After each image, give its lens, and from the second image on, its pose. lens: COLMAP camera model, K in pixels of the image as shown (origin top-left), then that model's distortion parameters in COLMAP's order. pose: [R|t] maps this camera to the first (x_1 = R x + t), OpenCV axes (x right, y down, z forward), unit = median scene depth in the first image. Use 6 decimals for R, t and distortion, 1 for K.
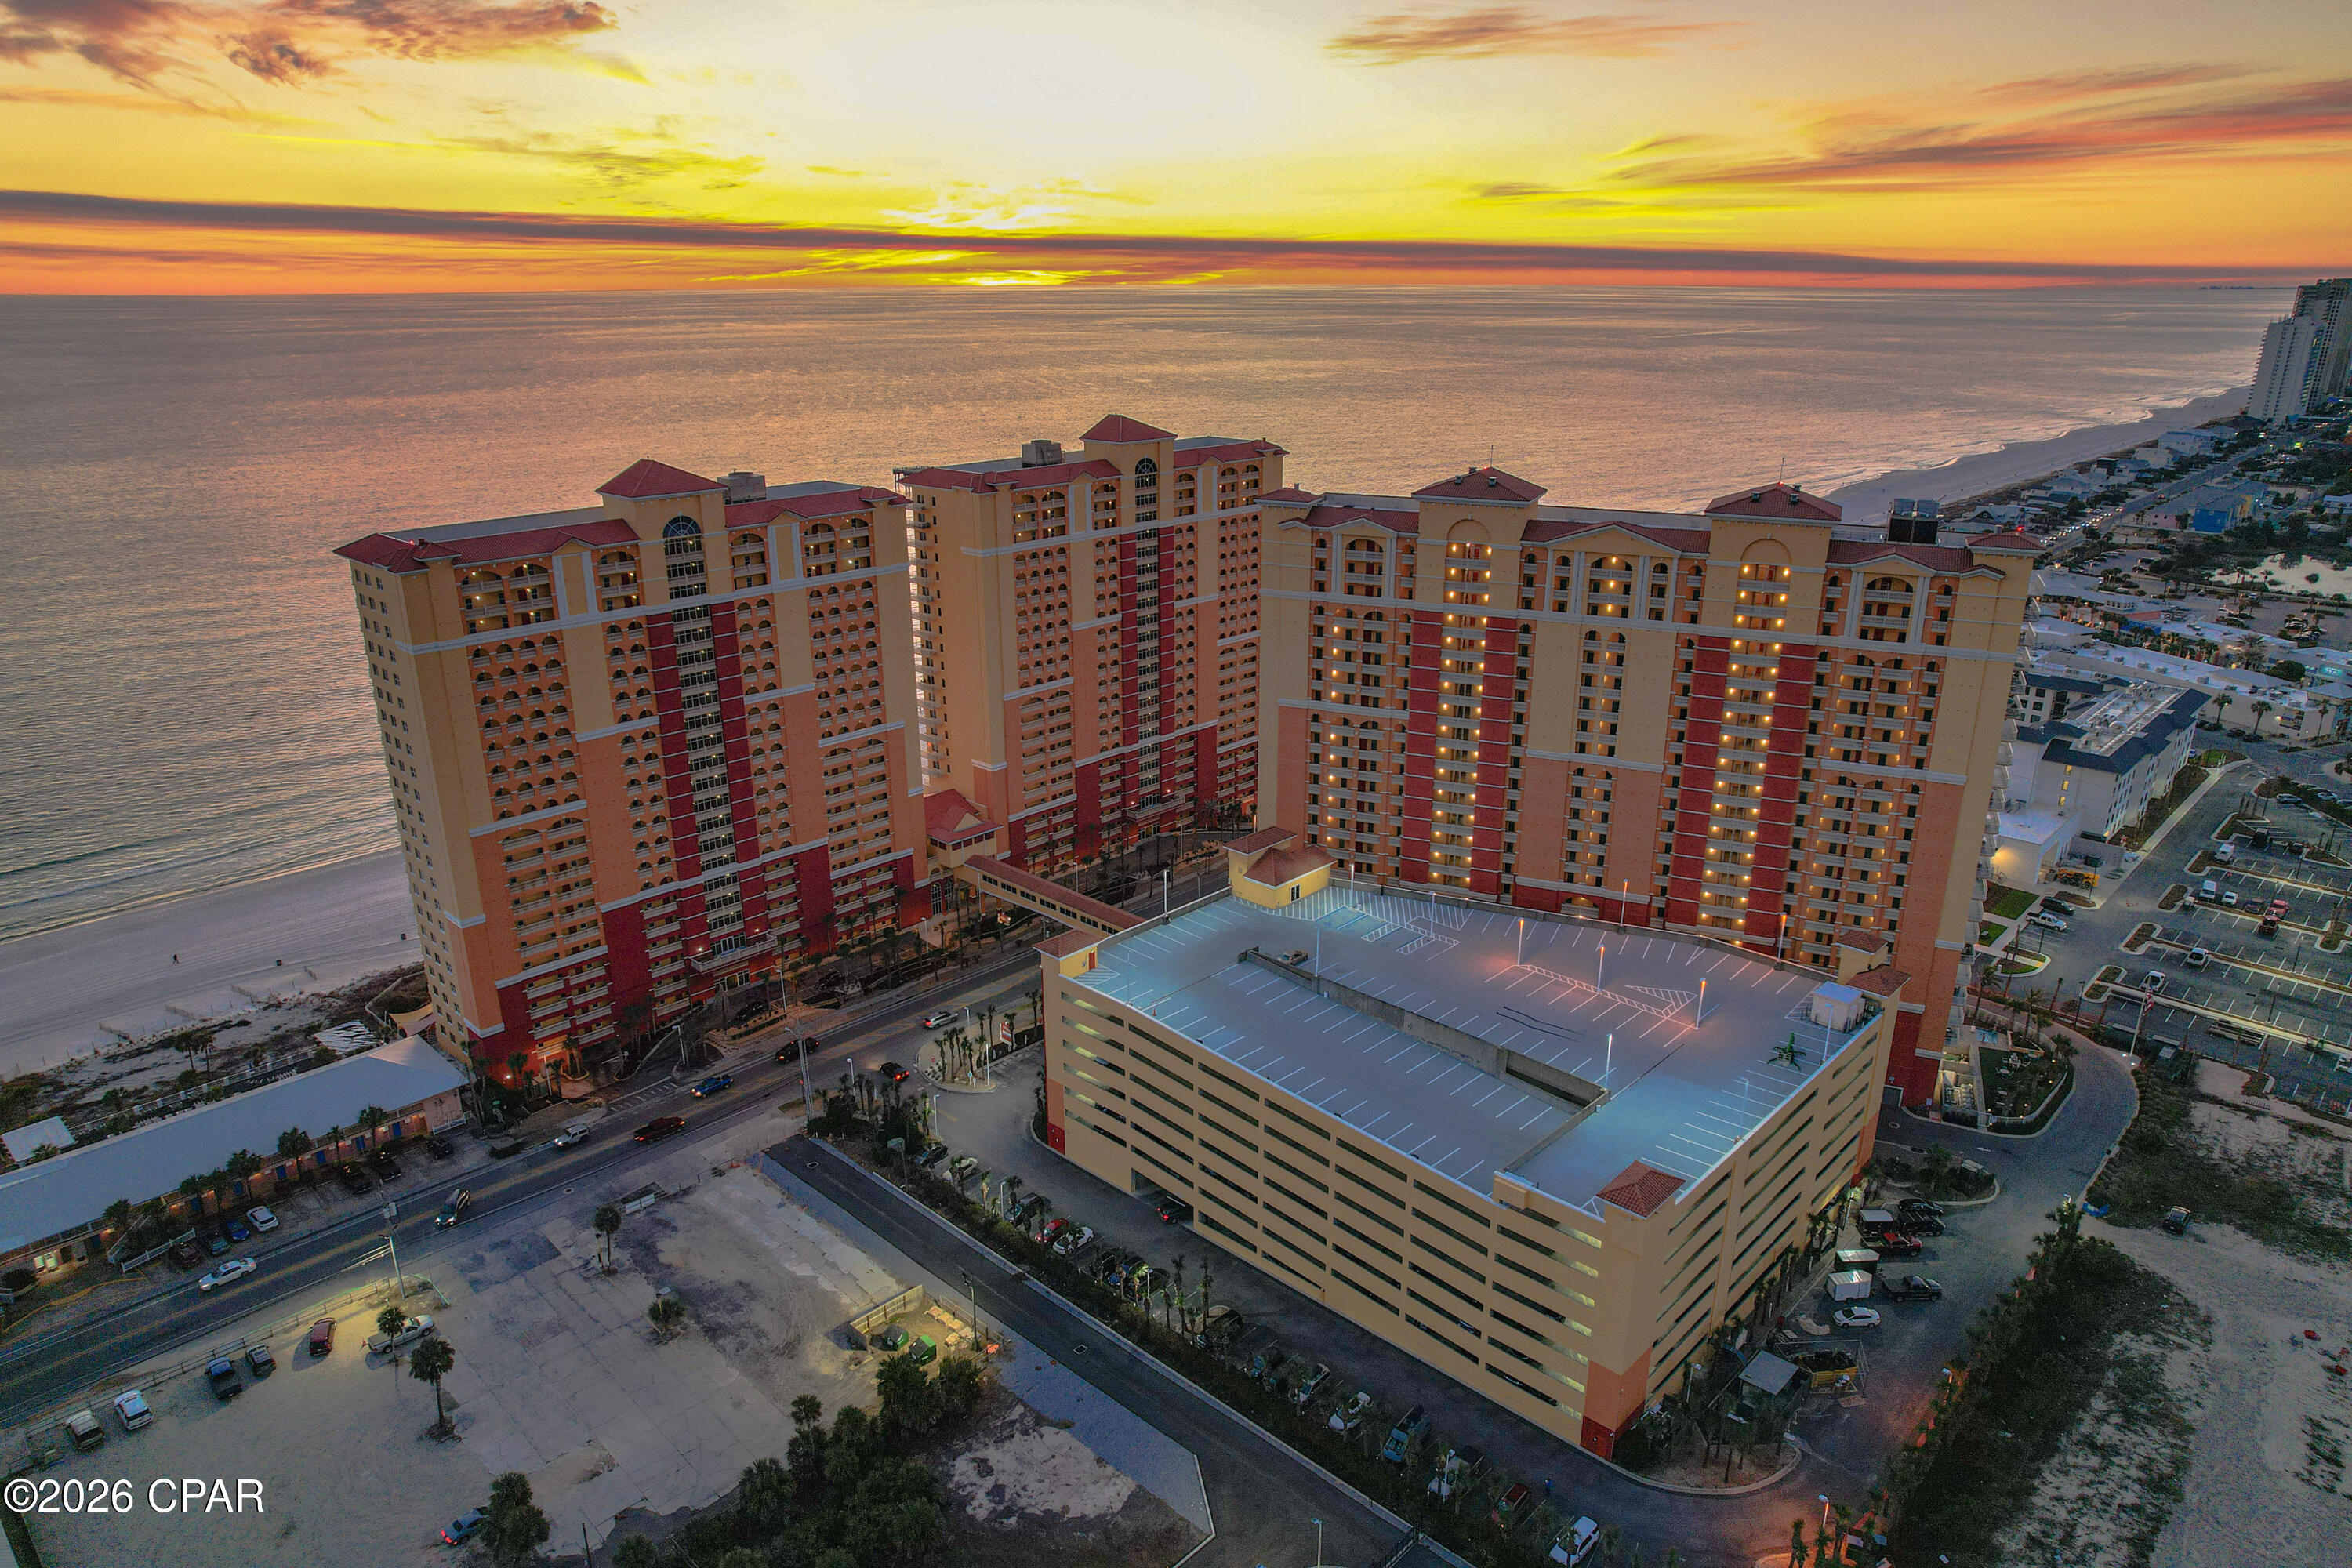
lens RADIAL K [[1500.7, 0, 1188.1], [0, 1500.7, 801.0], [0, 0, 1]] dist [-0.061913, 0.052445]
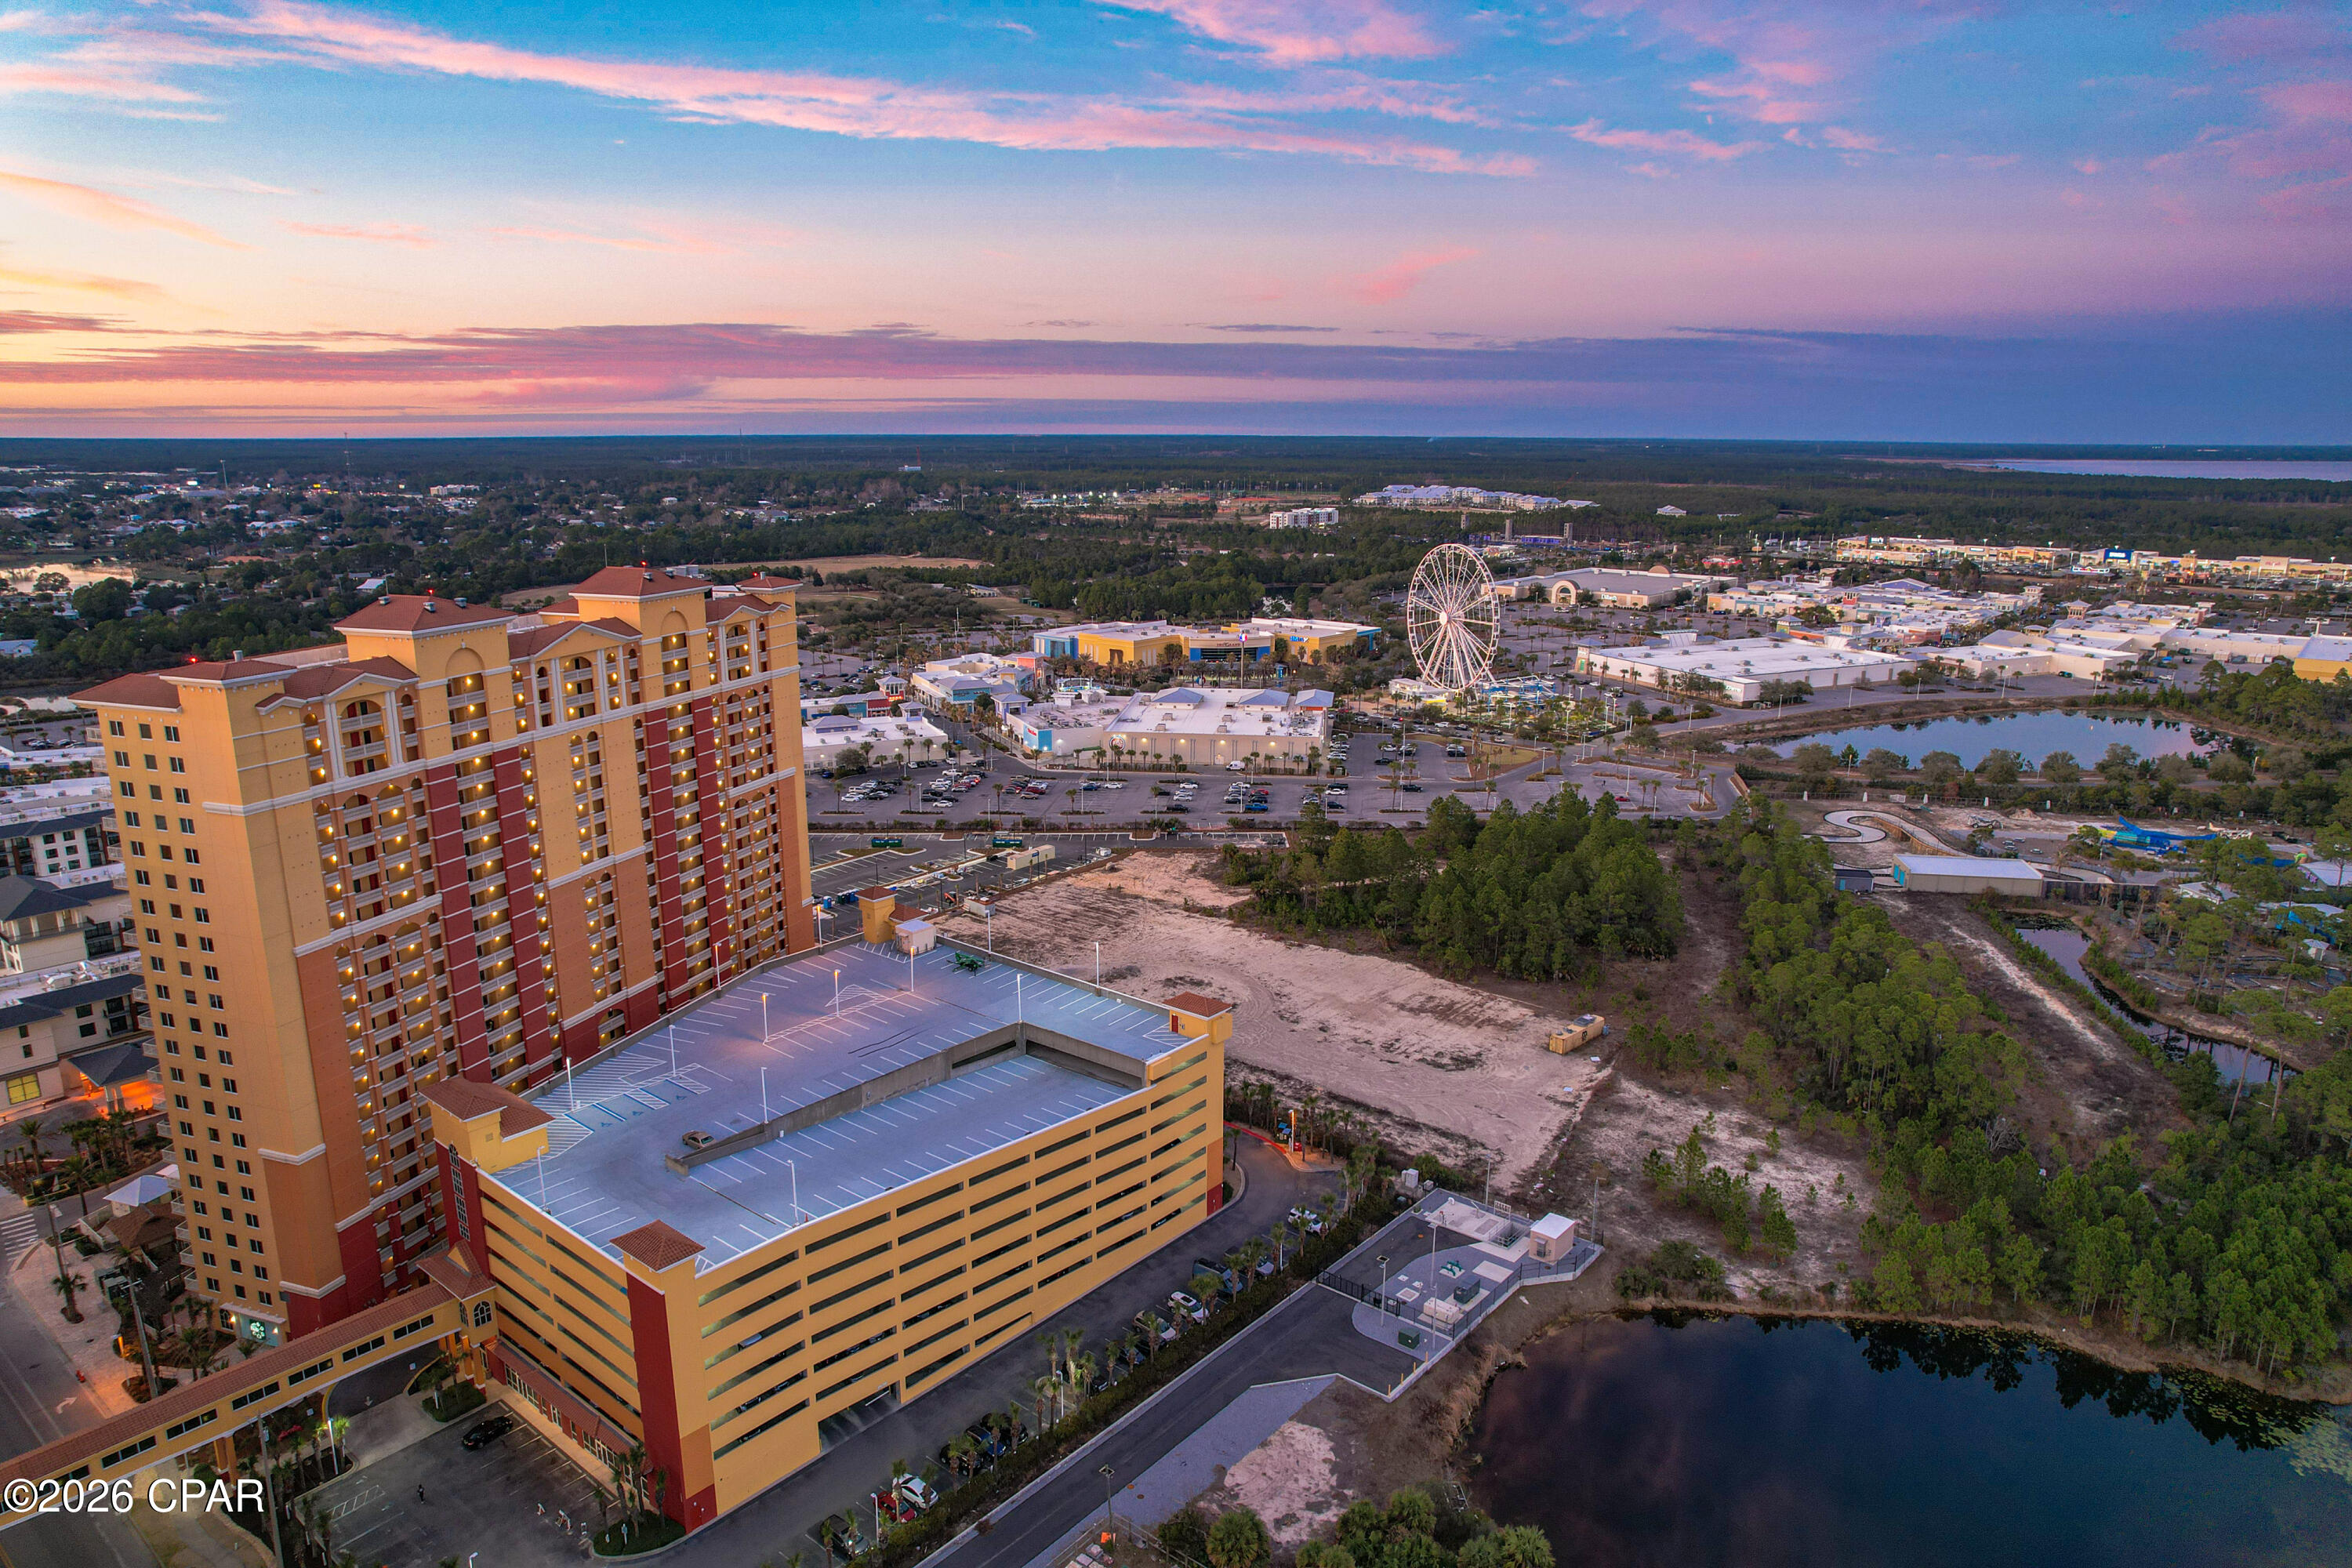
lens RADIAL K [[1500.7, 0, 1174.0], [0, 1500.7, 810.2], [0, 0, 1]] dist [-0.061913, 0.052445]
pose [[-0.062928, -0.244754, 0.967541, -0.652951], [0.329171, 0.910123, 0.251639, -0.173808], [-0.942171, 0.334322, 0.023294, 0.591862]]
